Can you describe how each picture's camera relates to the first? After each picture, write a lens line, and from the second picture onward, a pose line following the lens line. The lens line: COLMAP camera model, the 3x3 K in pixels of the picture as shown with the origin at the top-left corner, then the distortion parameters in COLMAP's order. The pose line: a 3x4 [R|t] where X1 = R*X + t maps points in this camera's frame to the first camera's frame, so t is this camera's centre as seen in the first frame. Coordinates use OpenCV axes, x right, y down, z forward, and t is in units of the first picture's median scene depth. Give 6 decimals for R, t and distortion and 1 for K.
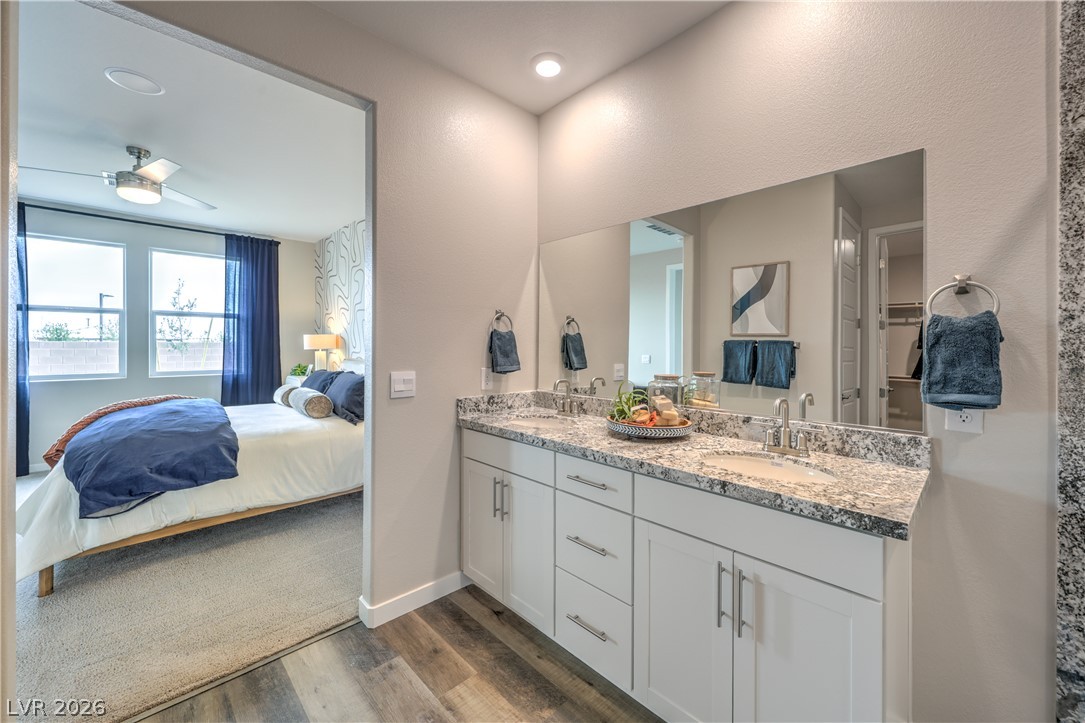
lens RADIAL K [[407.8, 0, 528.3], [0, 407.8, 348.1], [0, 0, 1]] dist [0.003078, 0.000078]
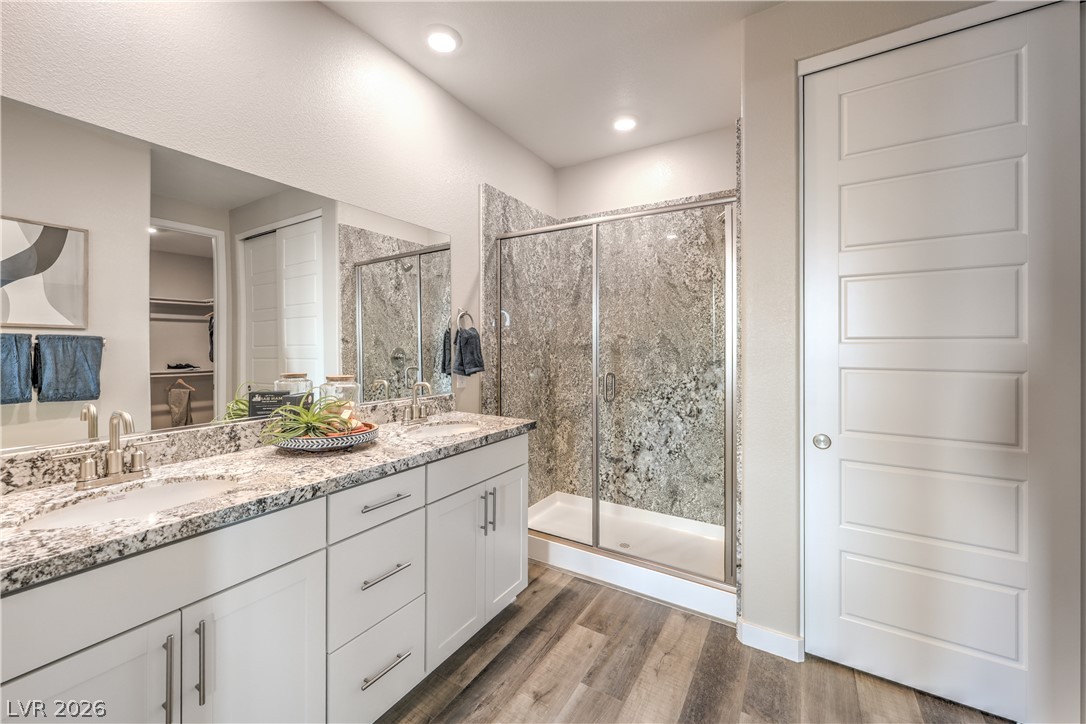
lens RADIAL K [[408.2, 0, 568.8], [0, 408.2, 348.3], [0, 0, 1]] dist [0.003078, 0.000078]
pose [[-0.285648, -0.012393, 0.958254, -0.749553], [0.002402, 0.999904, 0.013648, -0.008322], [-0.958332, 0.006200, -0.285591, 0.827602]]
